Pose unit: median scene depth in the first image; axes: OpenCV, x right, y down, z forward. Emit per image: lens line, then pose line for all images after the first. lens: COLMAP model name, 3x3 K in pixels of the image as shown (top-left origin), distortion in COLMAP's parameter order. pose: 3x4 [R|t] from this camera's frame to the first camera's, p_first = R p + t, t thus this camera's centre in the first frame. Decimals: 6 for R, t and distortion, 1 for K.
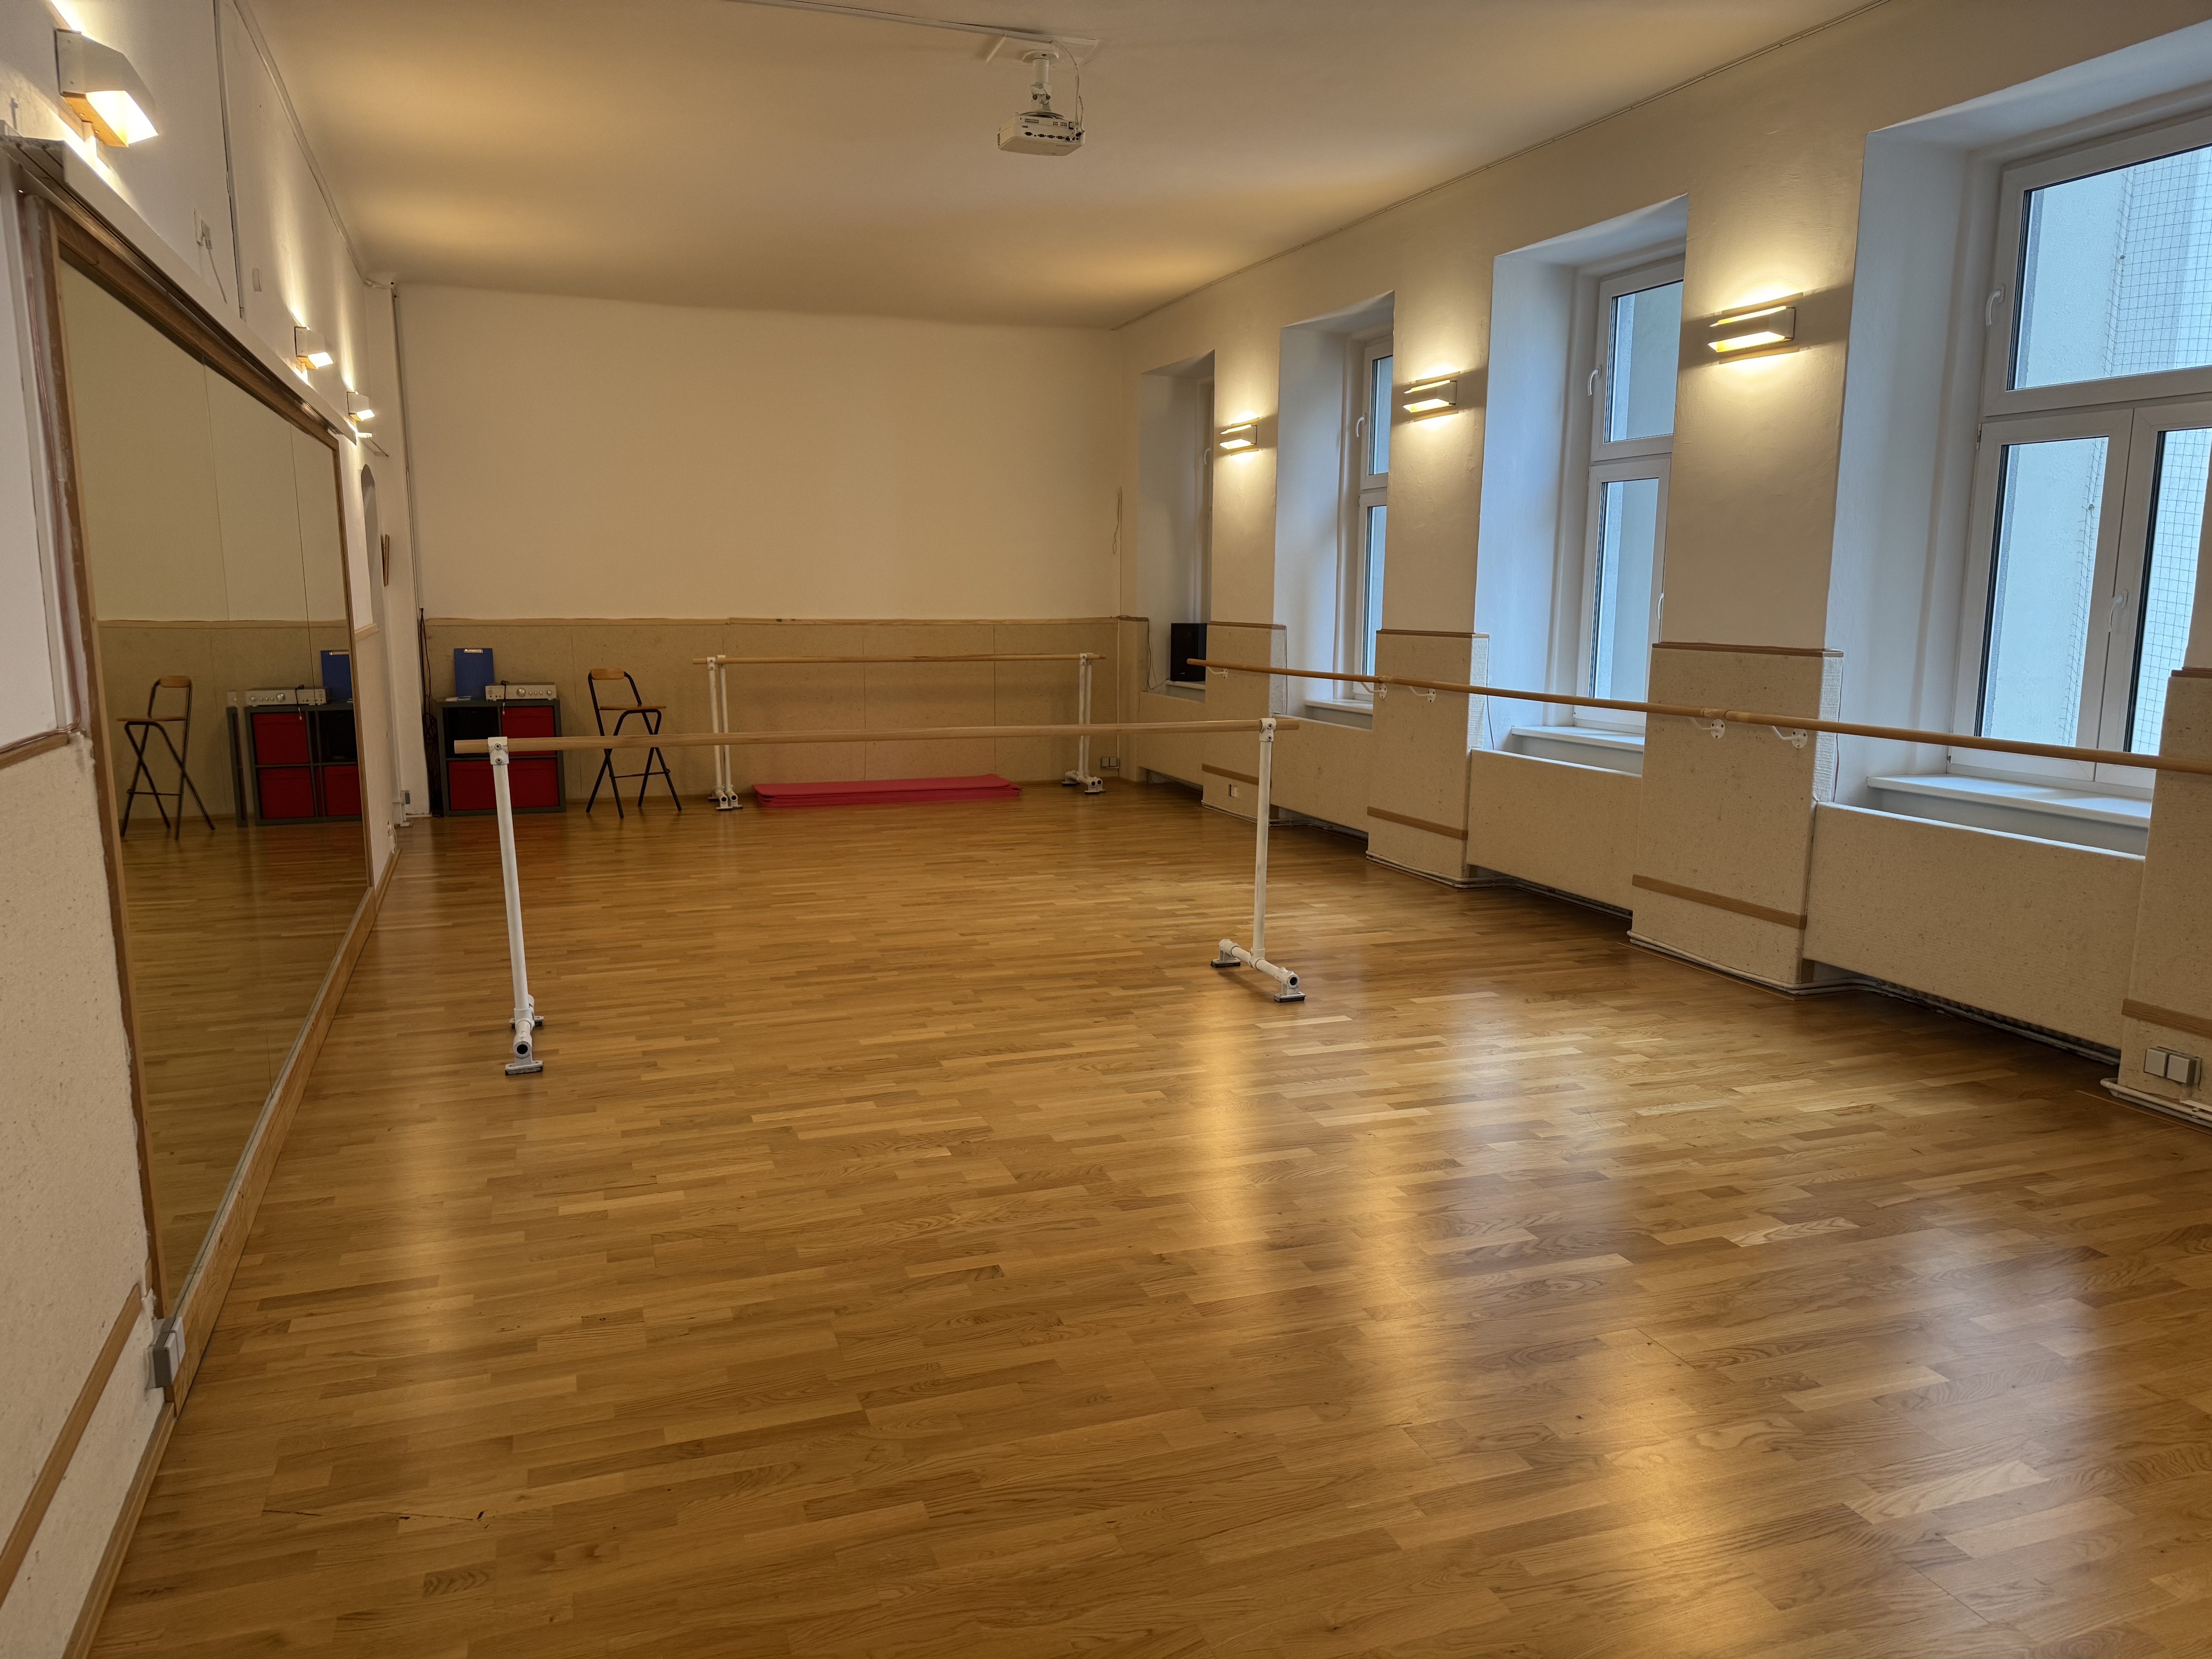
lens RADIAL K [[1543.7, 0, 1107.6], [0, 1543.7, 841.8], [0, 0, 1]] dist [0.033411, 0.000351]
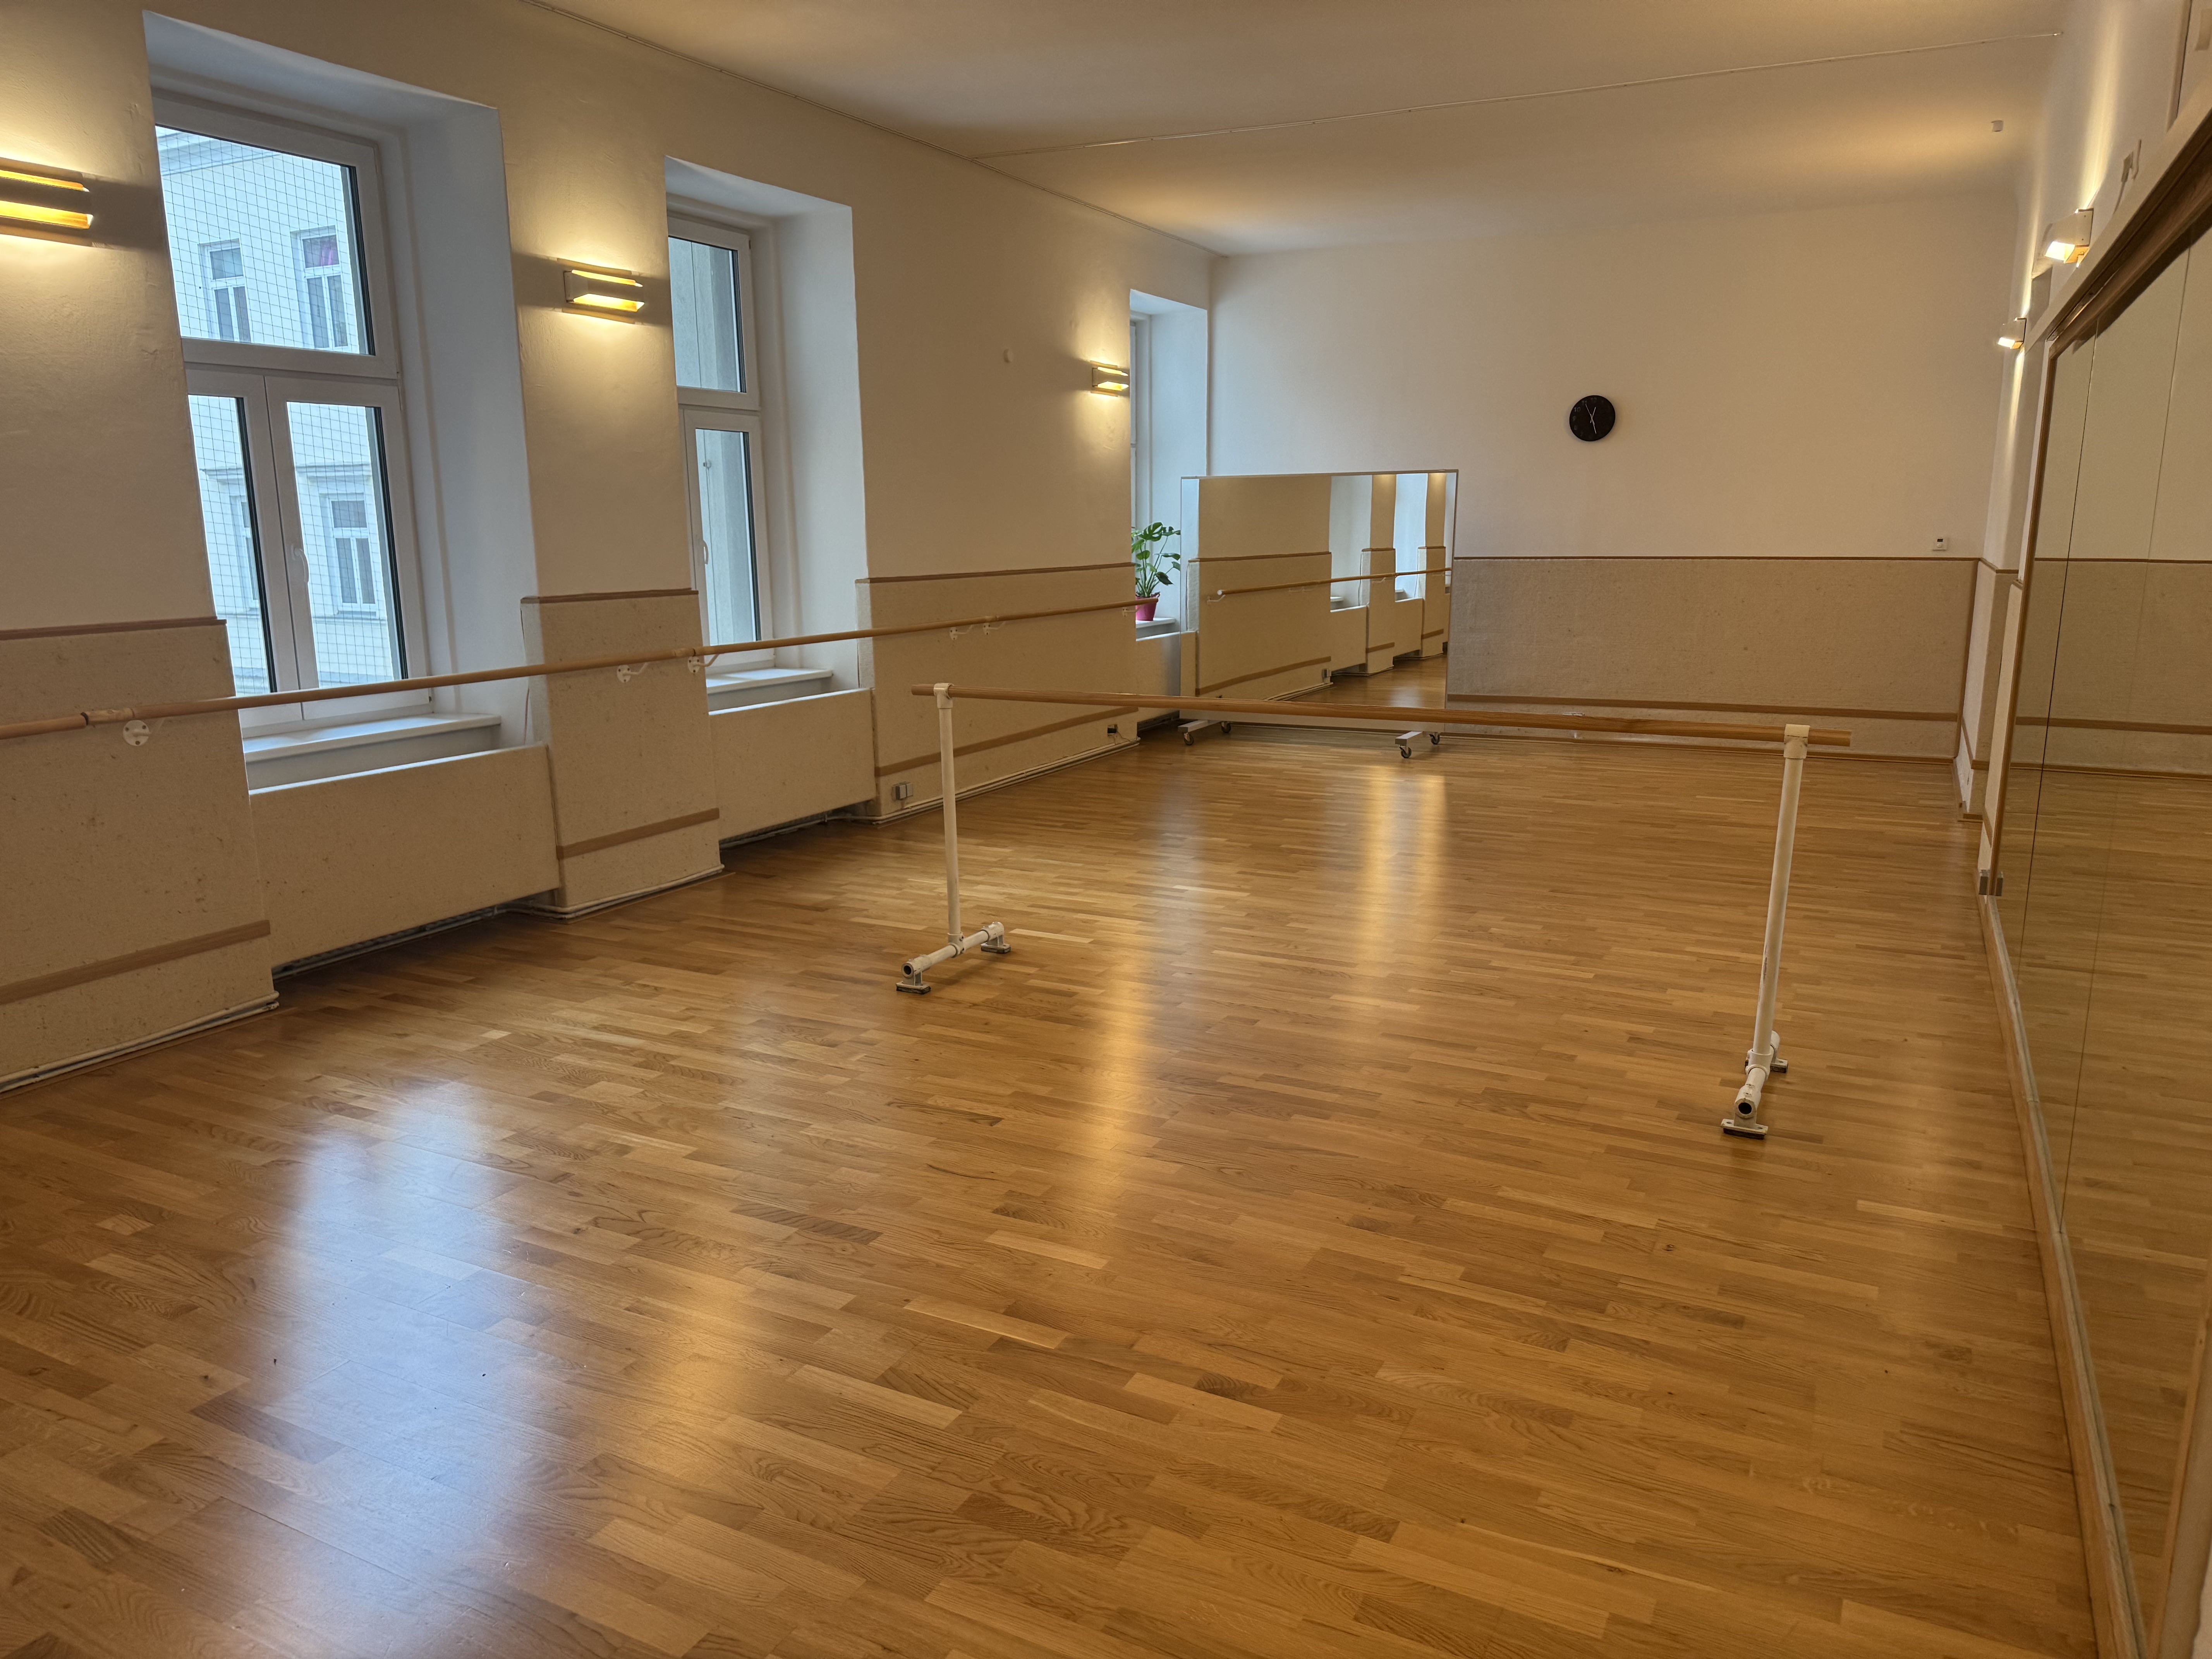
lens RADIAL K [[1543.7, 0, 1111.5], [0, 1543.7, 832.3], [0, 0, 1]] dist [0.033411, 0.000351]
pose [[-0.676215, -0.142181, 0.722854, -0.635093], [0.128715, 0.943306, 0.305952, -0.262412], [-0.725373, 0.299931, -0.619576, 1.516604]]
